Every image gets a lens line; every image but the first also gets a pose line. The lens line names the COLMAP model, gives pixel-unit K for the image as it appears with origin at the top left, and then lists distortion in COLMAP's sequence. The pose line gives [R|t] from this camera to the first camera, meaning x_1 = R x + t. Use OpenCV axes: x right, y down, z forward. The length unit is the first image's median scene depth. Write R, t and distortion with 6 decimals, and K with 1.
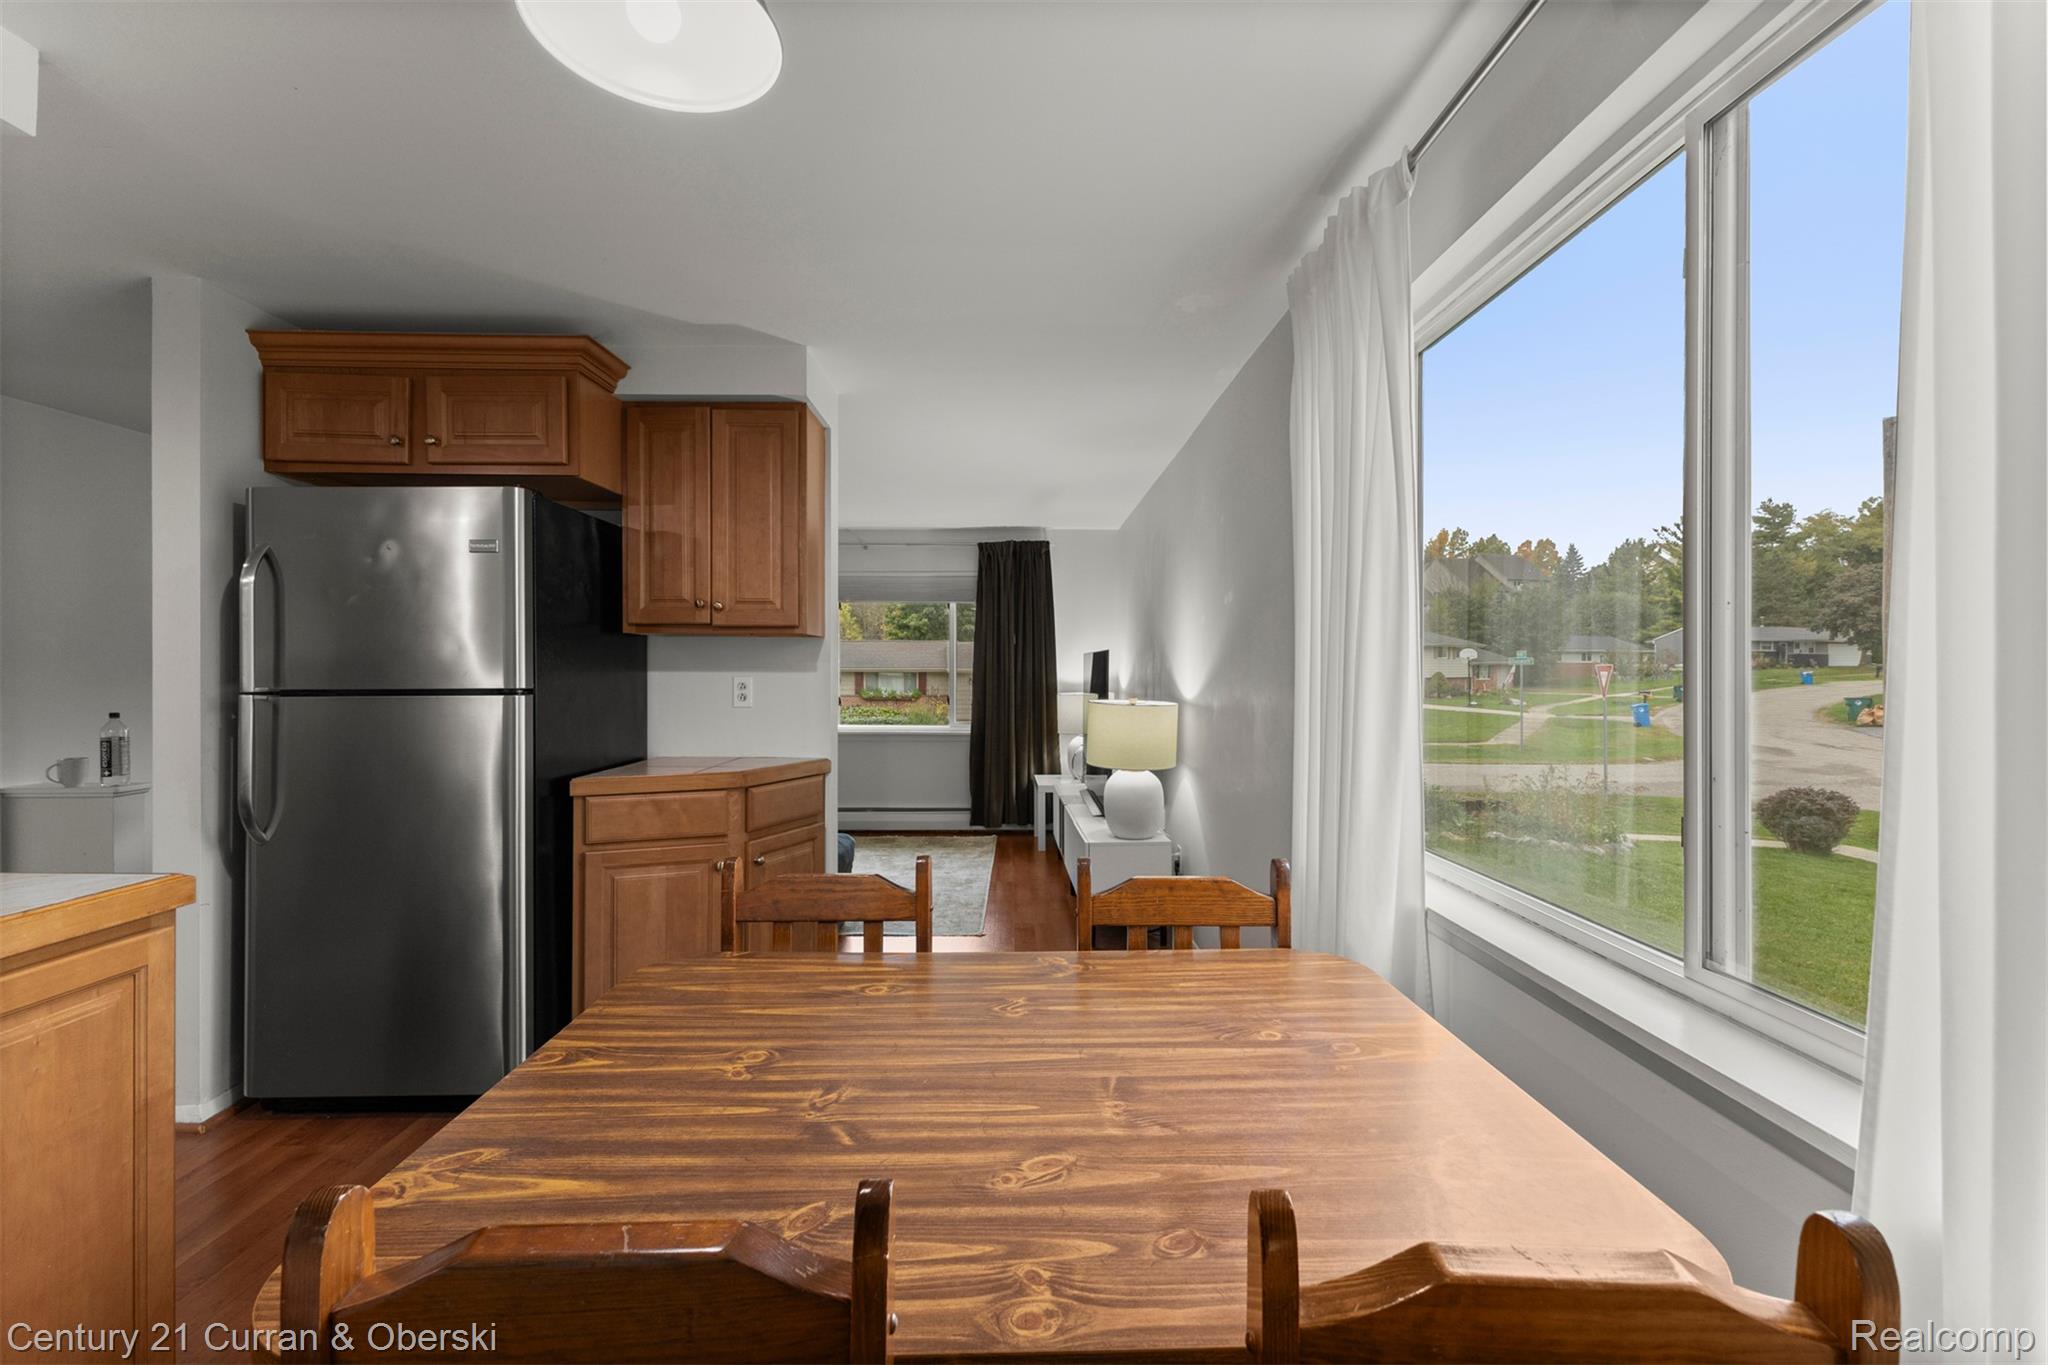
lens RADIAL K [[881.3, 0, 1032.9], [0, 881.3, 674.9], [0, 0, 1]] dist [0.007682, -0.000618]
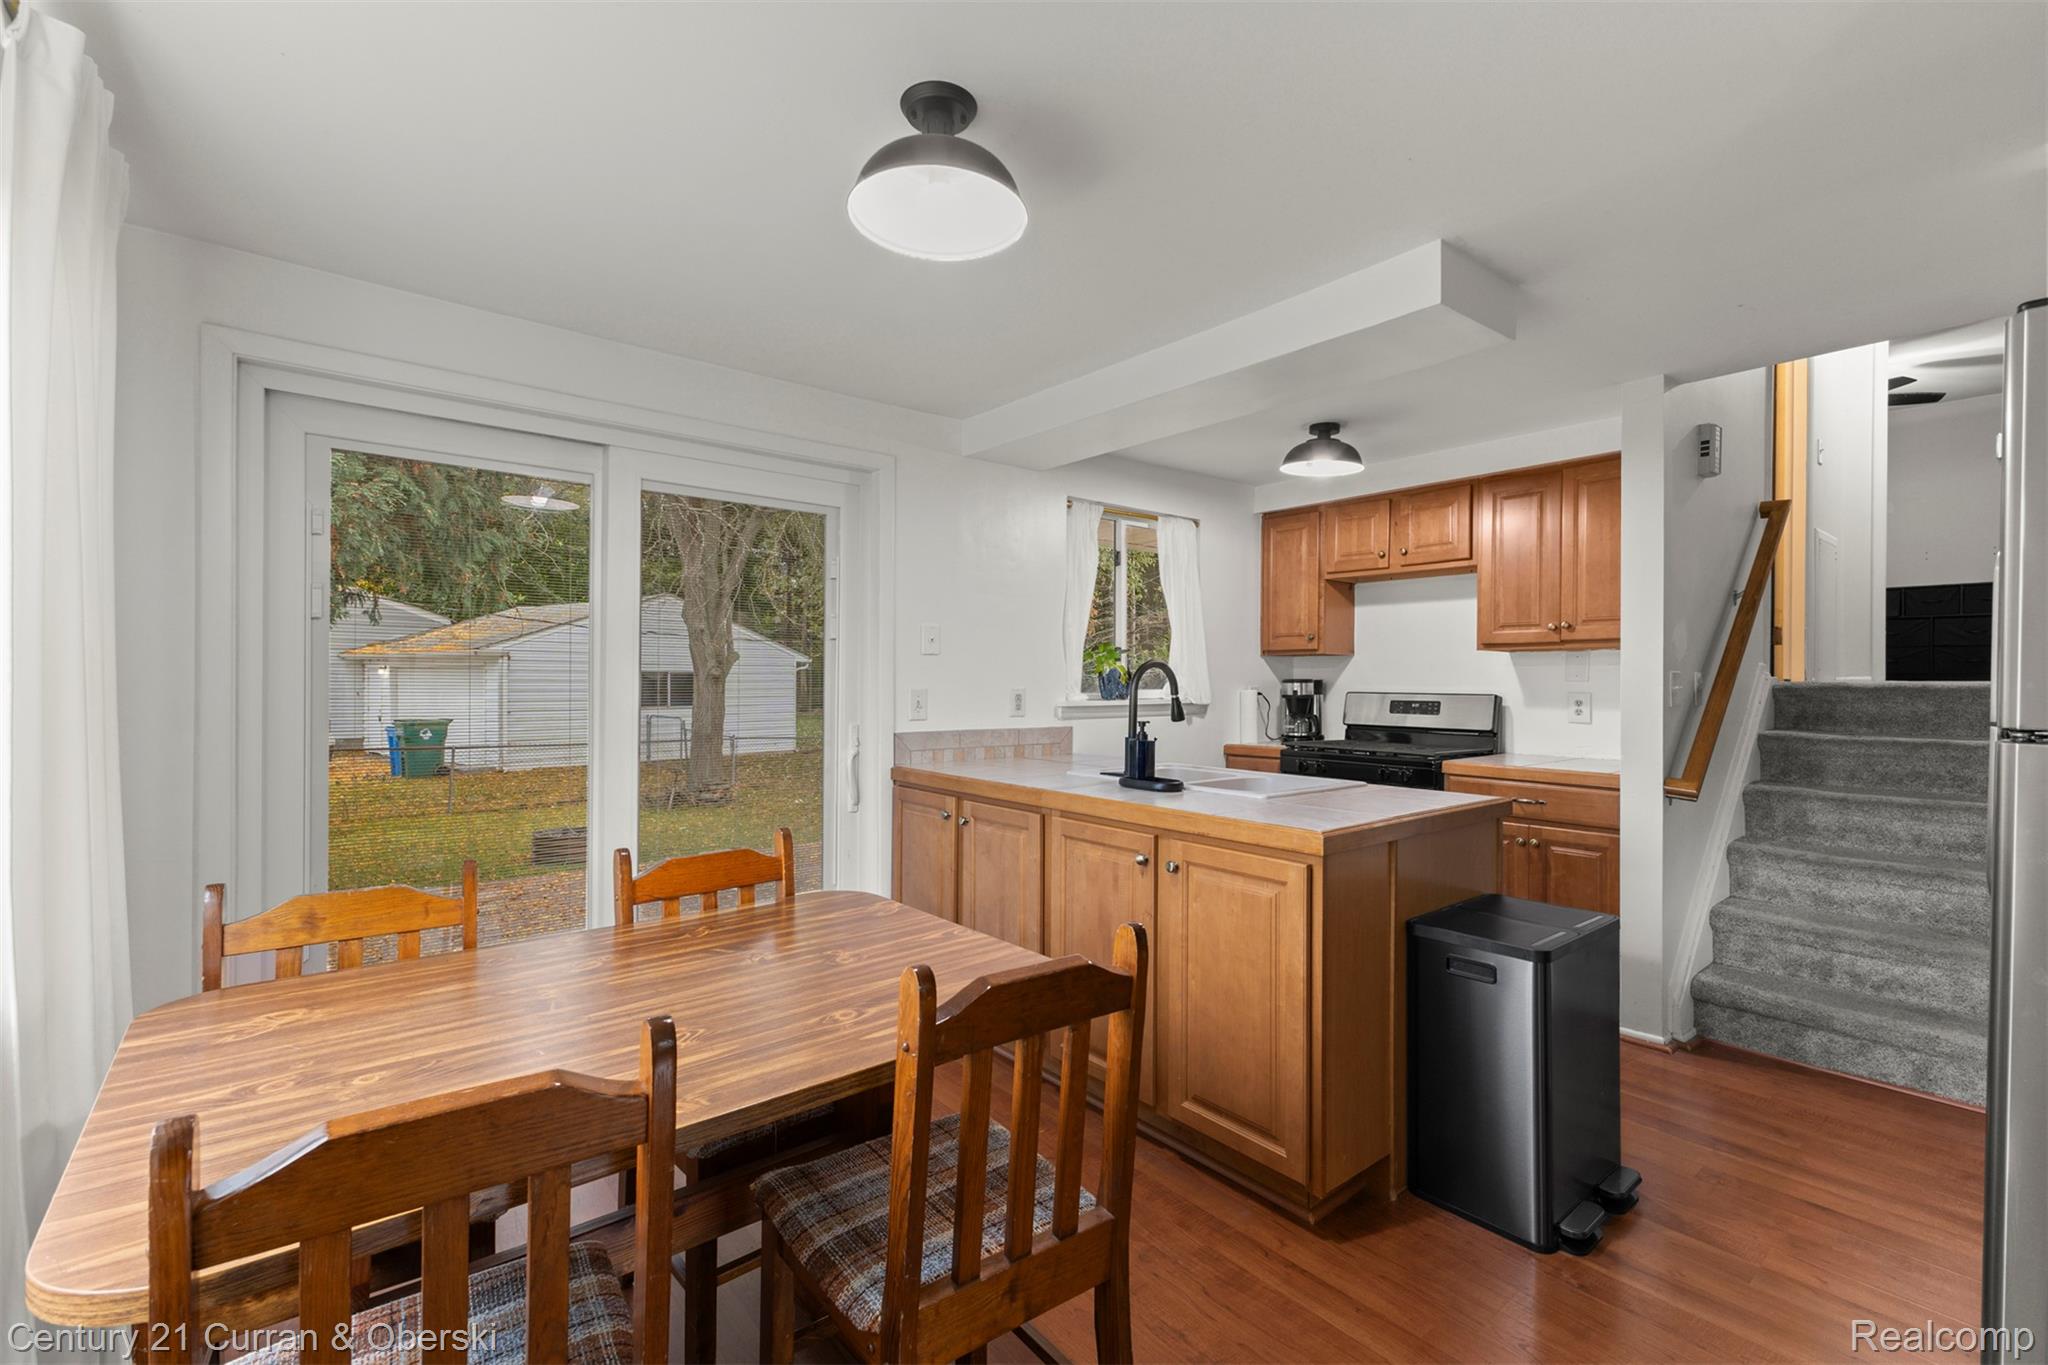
lens RADIAL K [[890.2, 0, 1024.0], [0, 890.2, 679.6], [0, 0, 1]] dist [0.015654, -0.000740]
pose [[-0.789859, -0.006354, -0.613256, 0.153521], [-0.010633, 0.999938, 0.003334, -0.007651], [0.613197, 0.009154, -0.789877, 1.077507]]
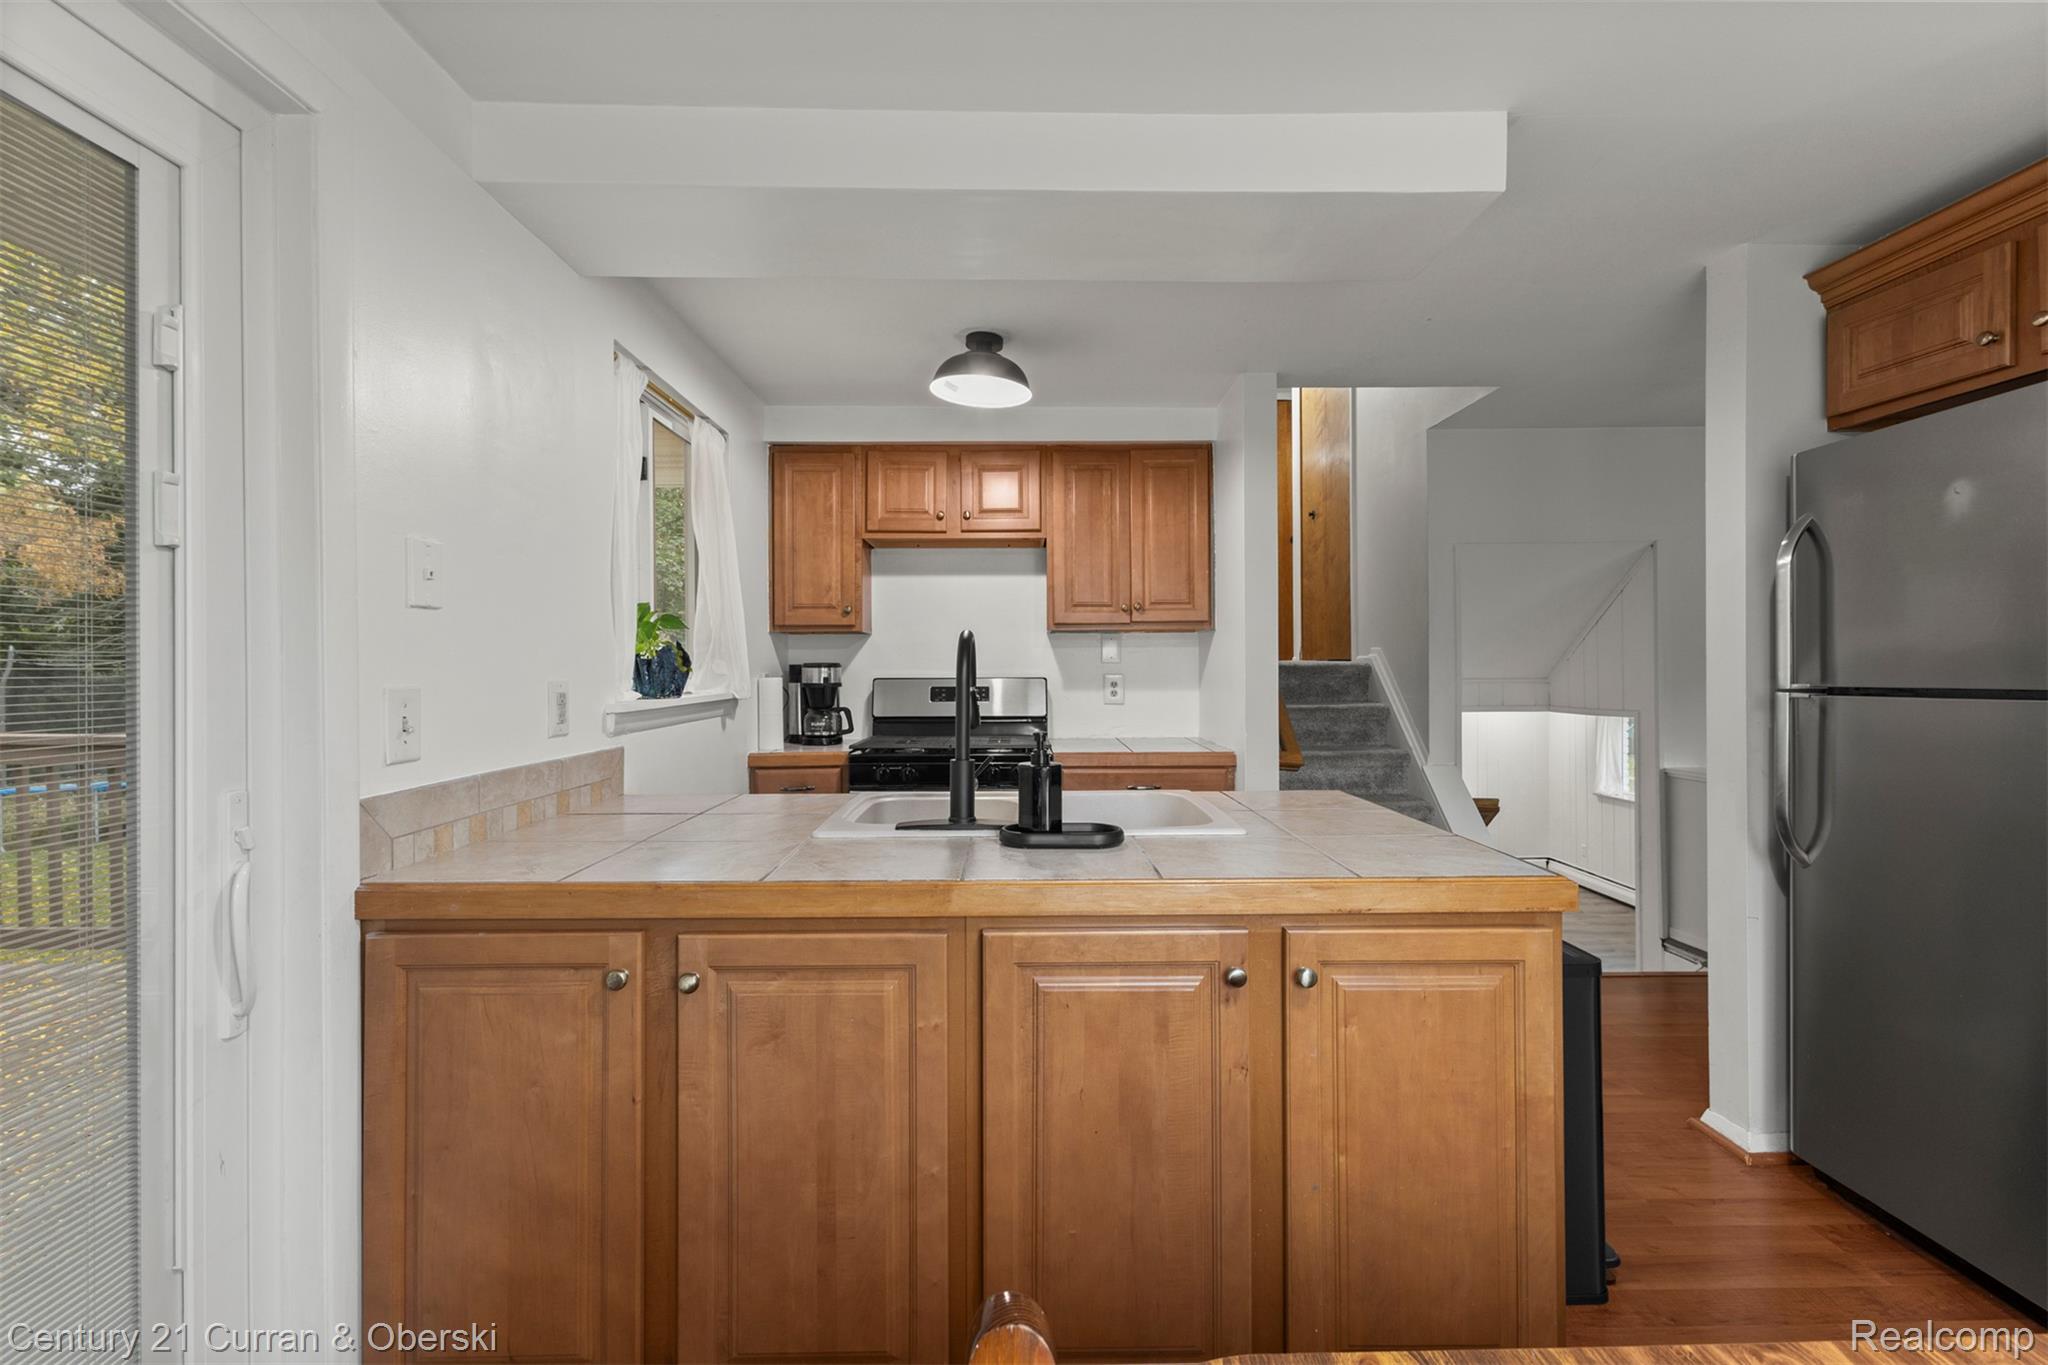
lens RADIAL K [[889.5, 0, 1020.7], [0, 889.5, 667.5], [0, 0, 1]] dist [0.006210, -0.000092]
pose [[-0.010550, -0.000661, -0.999944, 0.005331], [-0.001443, 0.999999, -0.000646, -0.000254], [0.999943, 0.001437, -0.010551, 0.251776]]
